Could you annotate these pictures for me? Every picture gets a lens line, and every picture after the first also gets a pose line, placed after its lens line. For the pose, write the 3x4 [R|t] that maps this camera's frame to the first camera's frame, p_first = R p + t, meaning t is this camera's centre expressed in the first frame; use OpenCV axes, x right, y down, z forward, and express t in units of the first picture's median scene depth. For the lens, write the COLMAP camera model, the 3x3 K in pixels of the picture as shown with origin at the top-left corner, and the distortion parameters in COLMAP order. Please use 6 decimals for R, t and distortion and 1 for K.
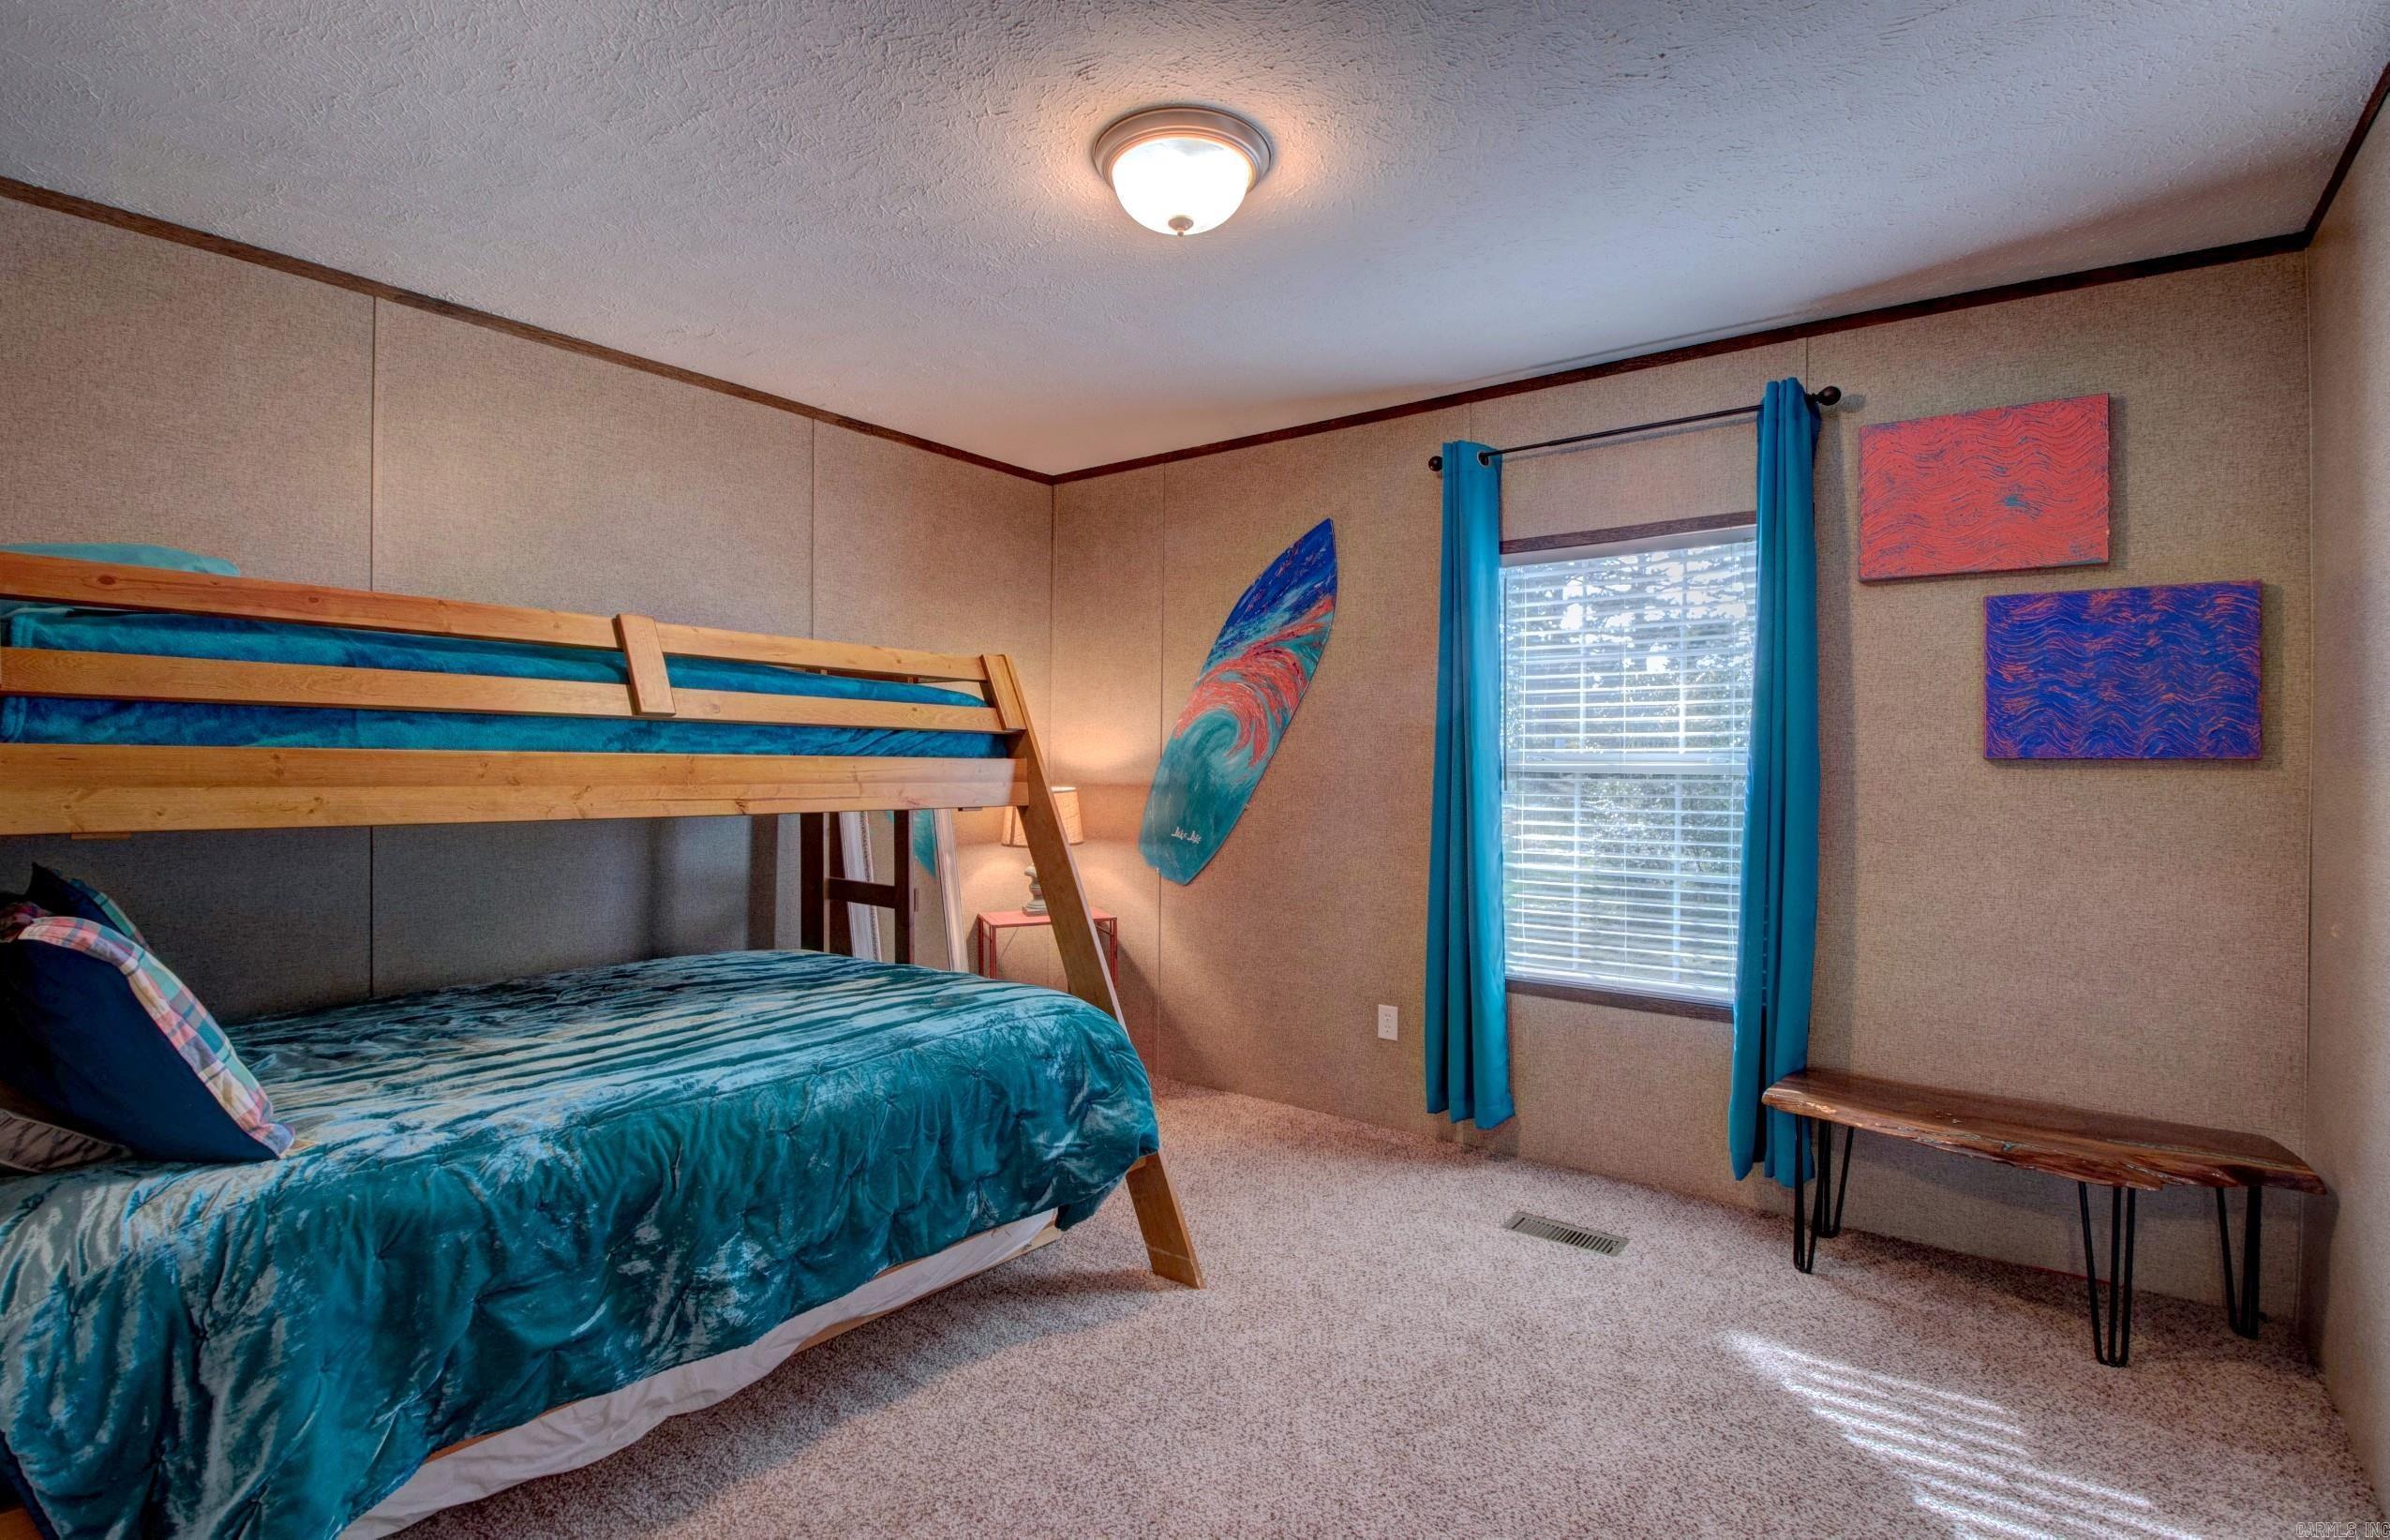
lens RADIAL K [[1117.5, 0, 1189.0], [0, 1117.5, 763.4], [0, 0, 1]] dist [0.016663, -0.026802]
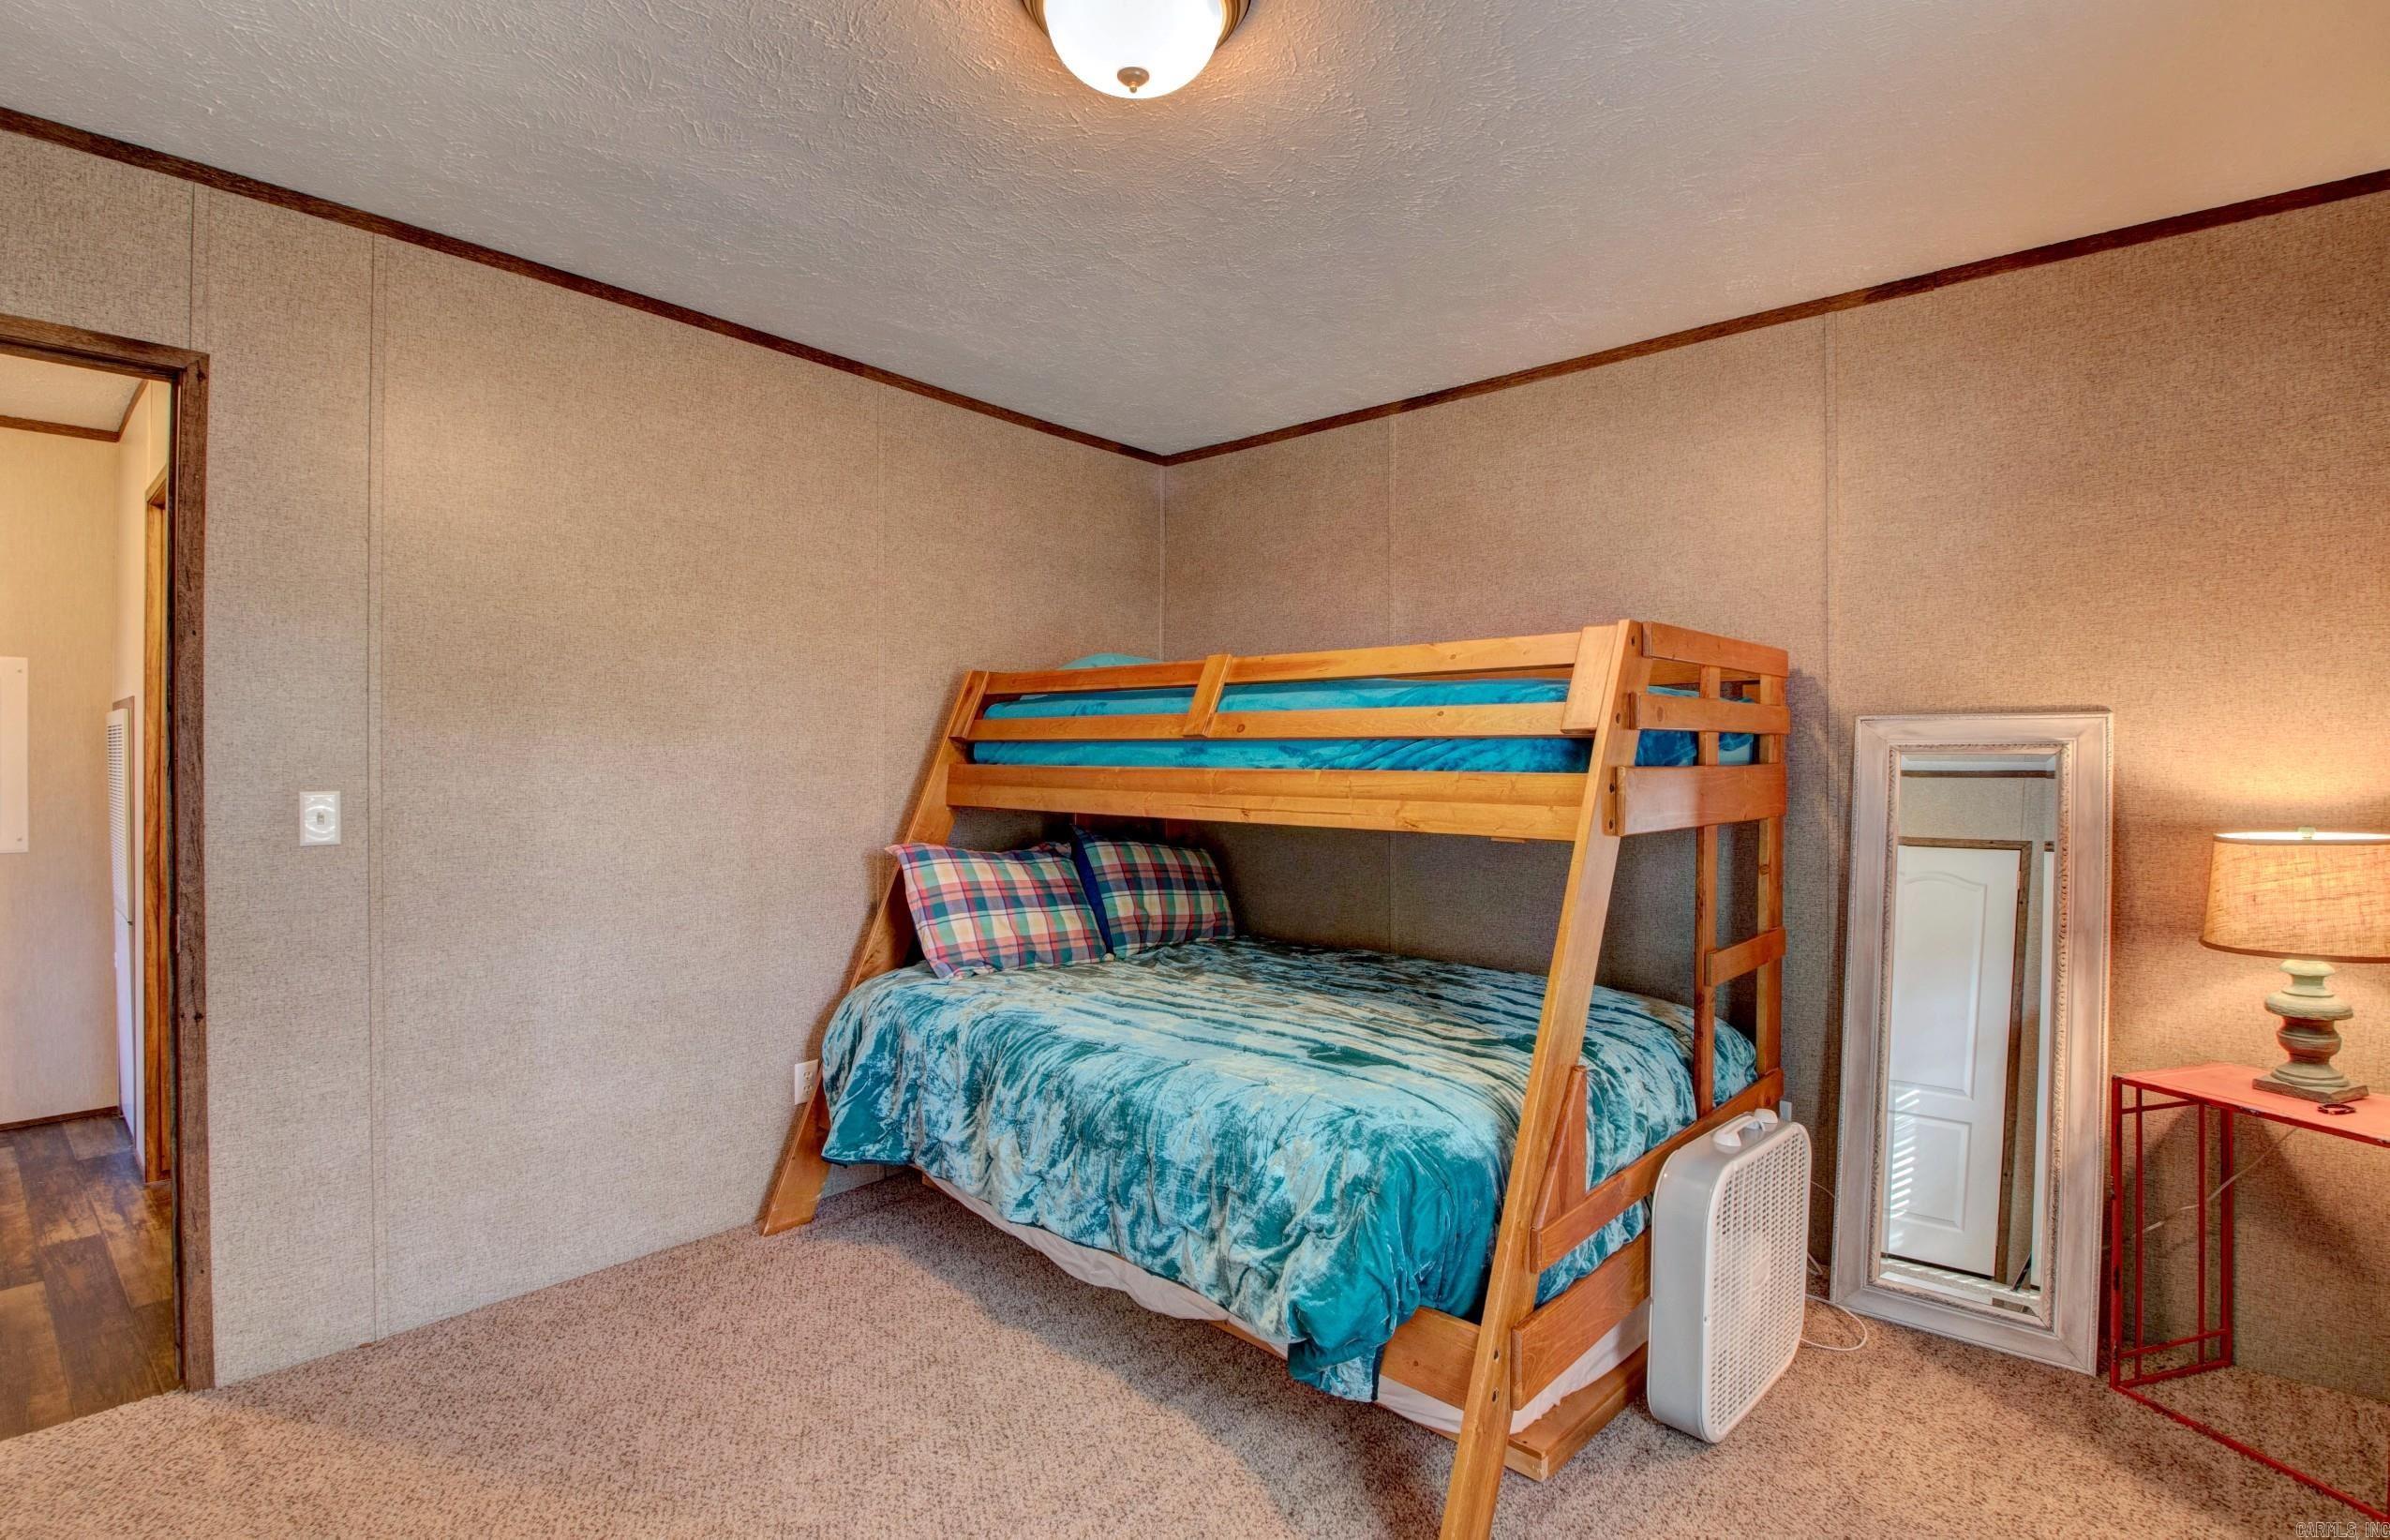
lens RADIAL K [[1117.5, 0, 1189.0], [0, 1117.5, 763.4], [0, 0, 1]] dist [0.016663, -0.026802]
pose [[-0.063171, -0.002816, -0.997999, 0.598640], [-0.001362, 0.999995, -0.002735, -0.008179], [0.998002, 0.001186, -0.063174, 0.863258]]
